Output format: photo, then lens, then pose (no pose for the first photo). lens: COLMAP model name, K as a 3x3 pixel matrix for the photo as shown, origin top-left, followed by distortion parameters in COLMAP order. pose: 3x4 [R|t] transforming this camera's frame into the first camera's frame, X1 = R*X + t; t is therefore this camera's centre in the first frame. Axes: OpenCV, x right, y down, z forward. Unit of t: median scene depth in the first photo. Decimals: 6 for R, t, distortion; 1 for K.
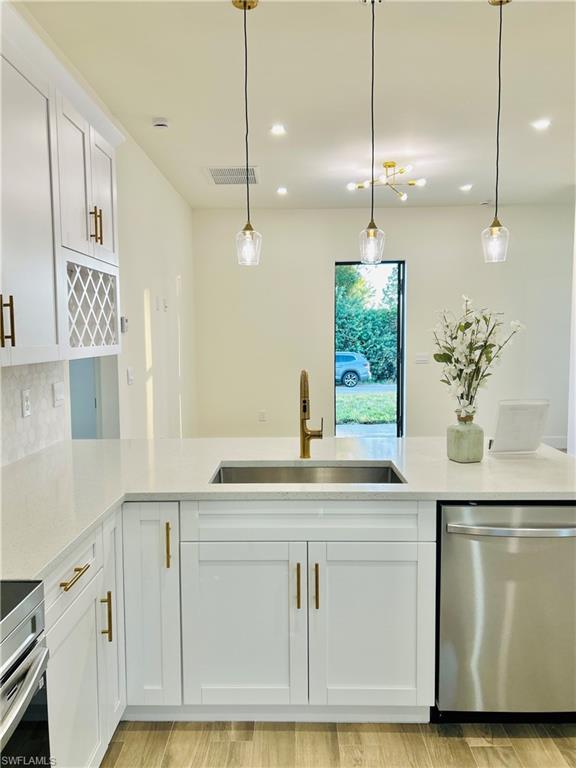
lens RADIAL K [[580.8, 0, 289.3], [0, 580.8, 380.3], [0, 0, 1]] dist [0.045091, -0.048551]
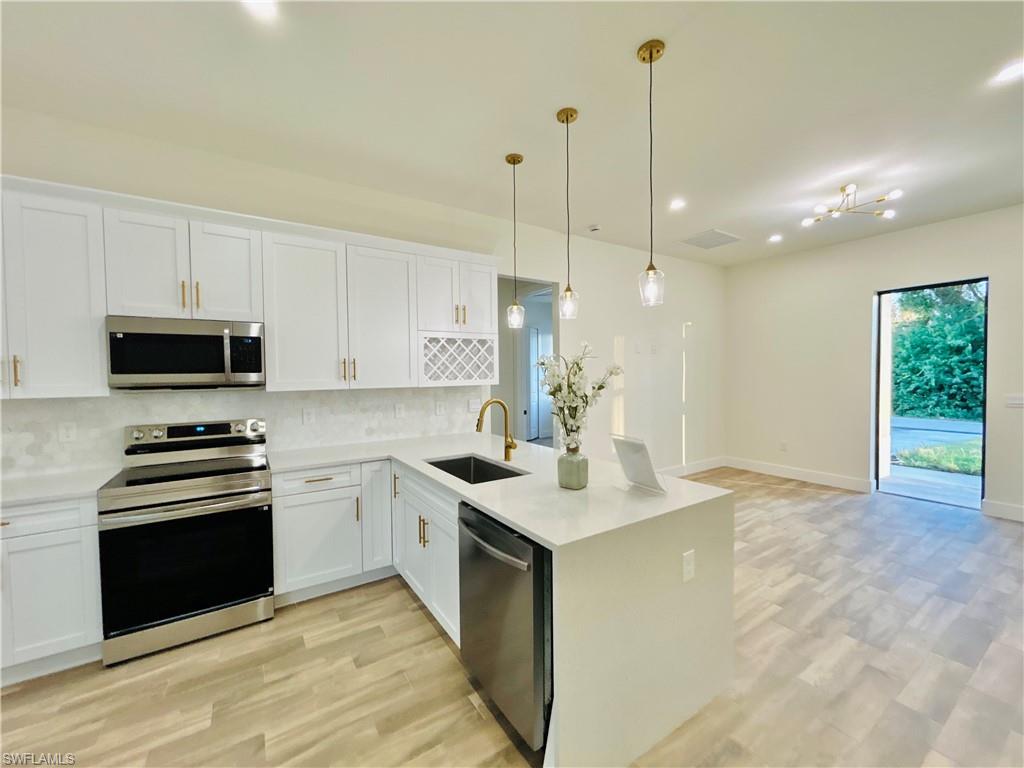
lens RADIAL K [[412.6, 0, 508.5], [0, 412.6, 387.8], [0, 0, 1]] dist [0.000110, 0.001144]
pose [[0.560831, 0.033602, -0.827248, 0.816736], [-0.058552, 0.998284, 0.000854, -0.044767], [0.825858, 0.047958, 0.561836, 0.399934]]
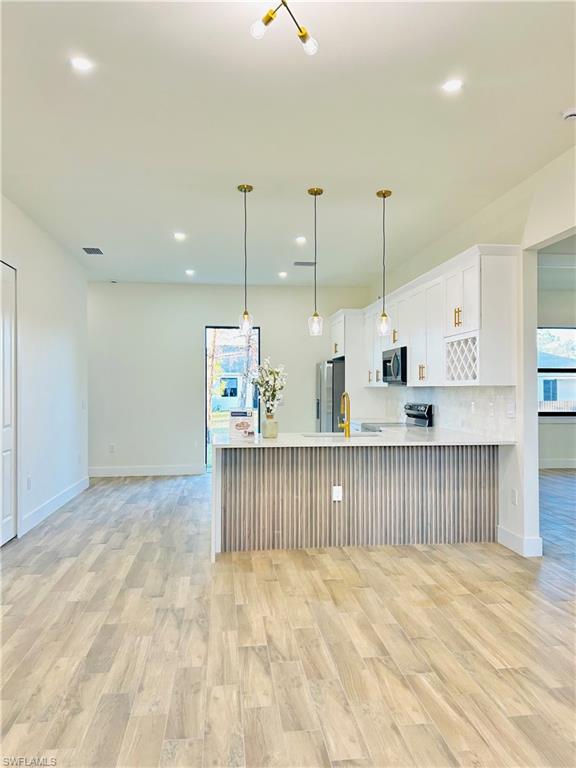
lens RADIAL K [[580.8, 0, 289.7], [0, 580.8, 381.5], [0, 0, 1]] dist [0.045091, -0.048551]
pose [[-0.990536, 0.008469, -0.136995, 0.464698], [-0.000515, 0.997858, 0.065408, -0.175247], [0.137255, 0.064859, -0.988410, 2.762366]]
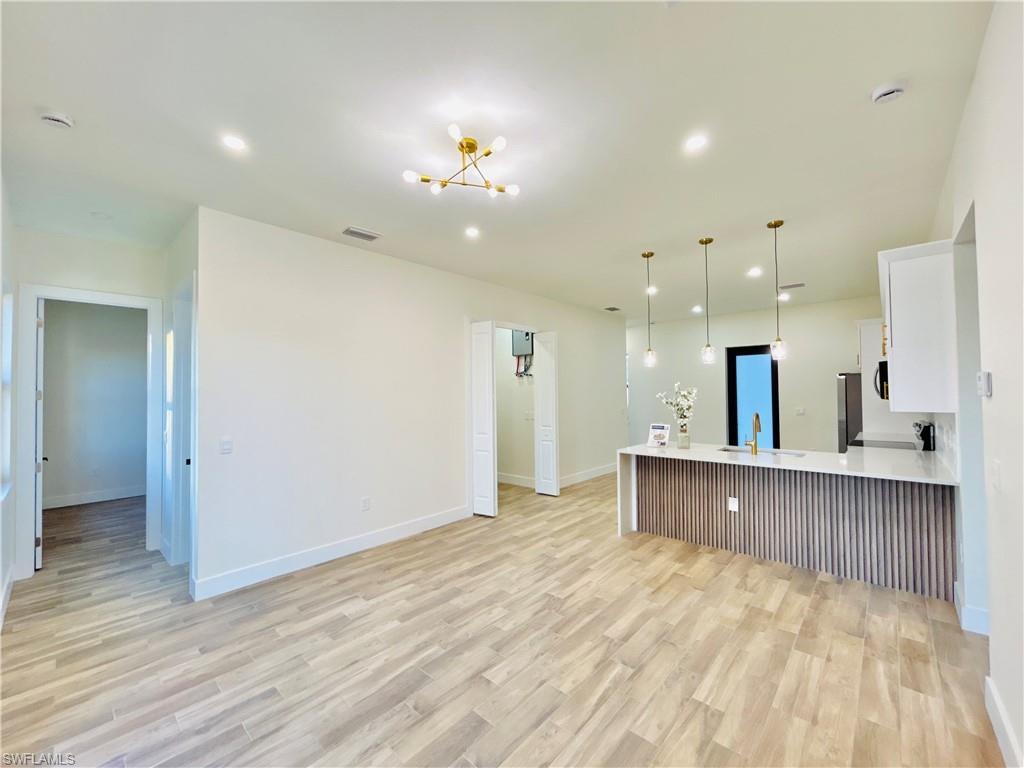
lens RADIAL K [[412.6, 0, 508.8], [0, 412.6, 384.9], [0, 0, 1]] dist [0.000110, 0.001144]
pose [[-0.749963, 0.030310, 0.660785, -0.292279], [0.070647, 0.996906, 0.034454, -0.226315], [-0.657696, 0.072522, -0.749784, 2.576665]]
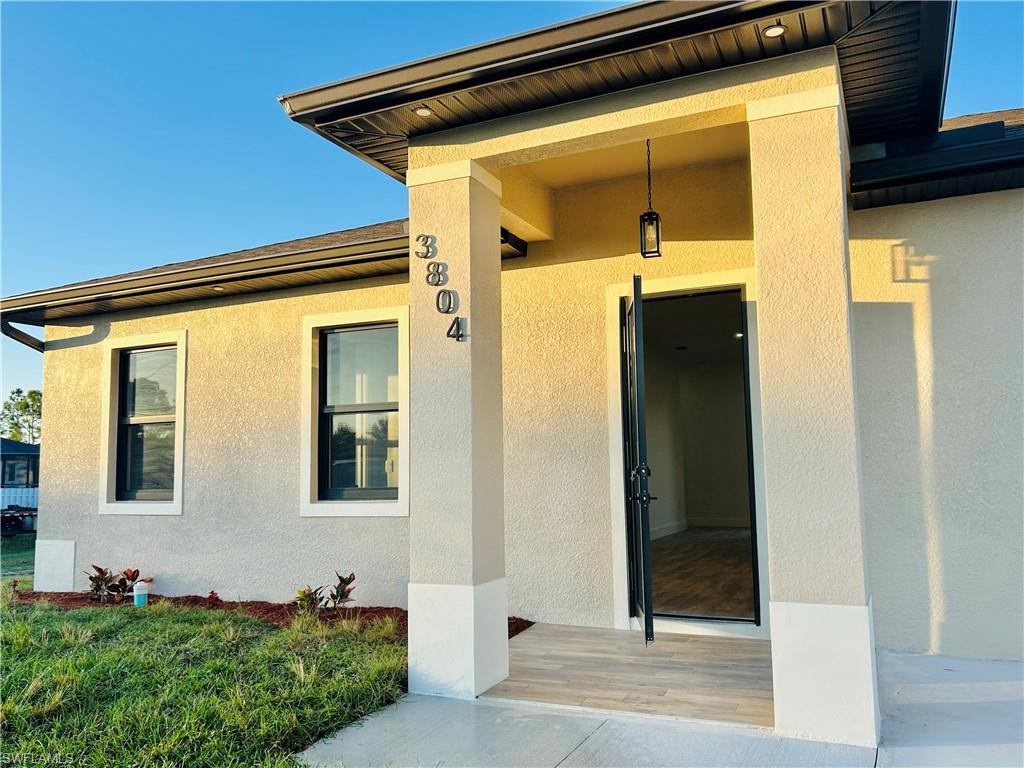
lens RADIAL K [[830.1, 0, 513.4], [0, 830.1, 388.1], [0, 0, 1]] dist [0.028569, 0.002479]
pose [[-0.913158, 0.065574, 0.402296, -0.103641], [0.057853, 0.997833, -0.031326, -0.254483], [-0.403479, -0.005331, -0.914973, 5.029185]]
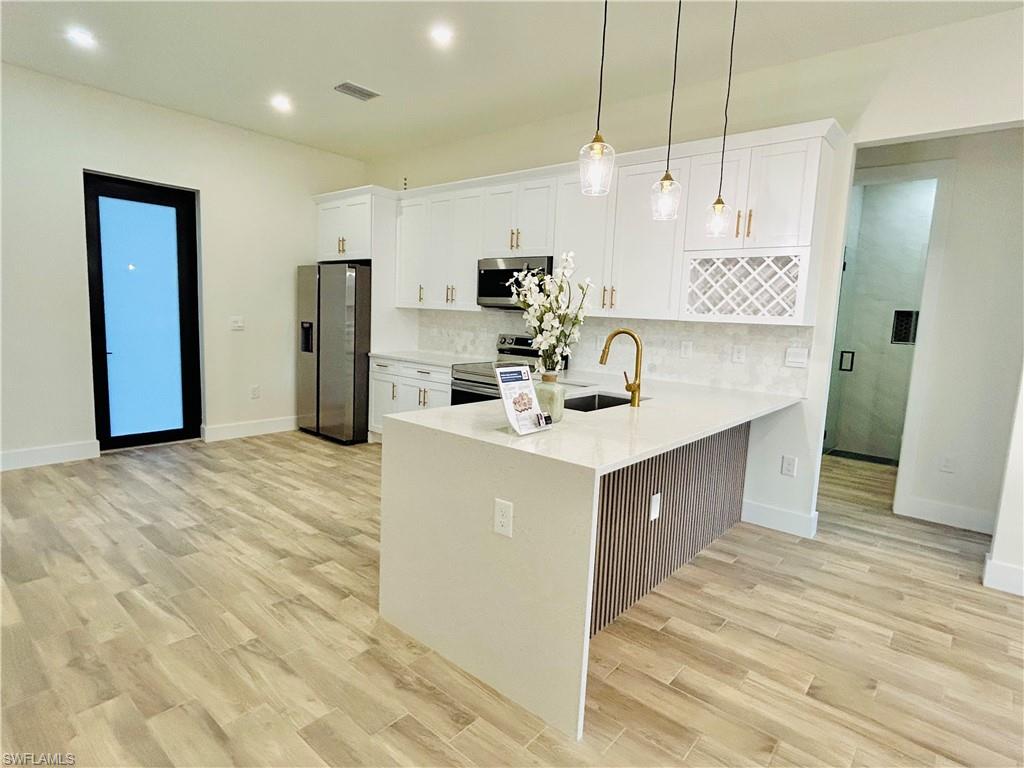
lens RADIAL K [[553.2, 0, 510.2], [0, 553.2, 383.7], [0, 0, 1]] dist [0.000376, 0.003307]
pose [[-0.632673, 0.081170, -0.770154, 0.984019], [-0.097760, 0.978165, 0.183402, -0.086283], [0.768224, 0.191323, -0.610923, 1.402406]]
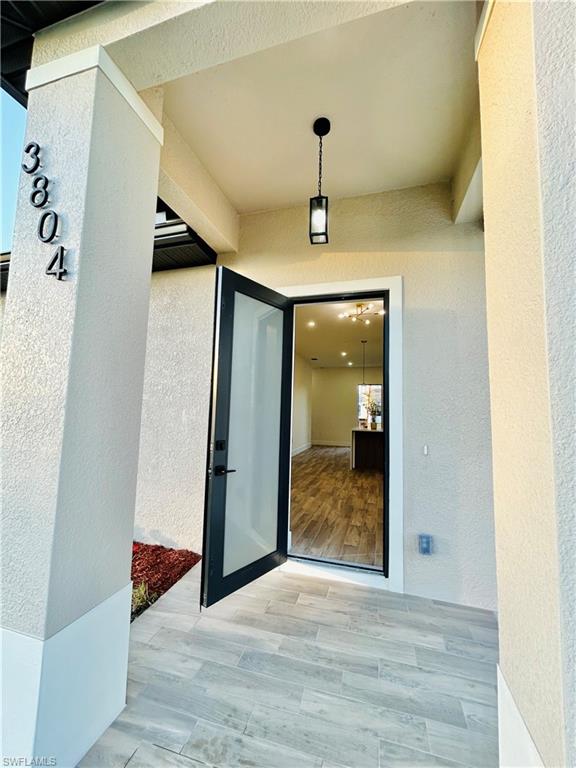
lens RADIAL K [[309.5, 0, 289.8], [0, 309.5, 381.5], [0, 0, 1]] dist [0.000110, 0.001144]
pose [[-0.965084, 0.008299, 0.261808, 0.266604], [0.004769, 0.999889, -0.014113, -0.253565], [-0.261896, -0.012372, -0.965017, 3.756228]]
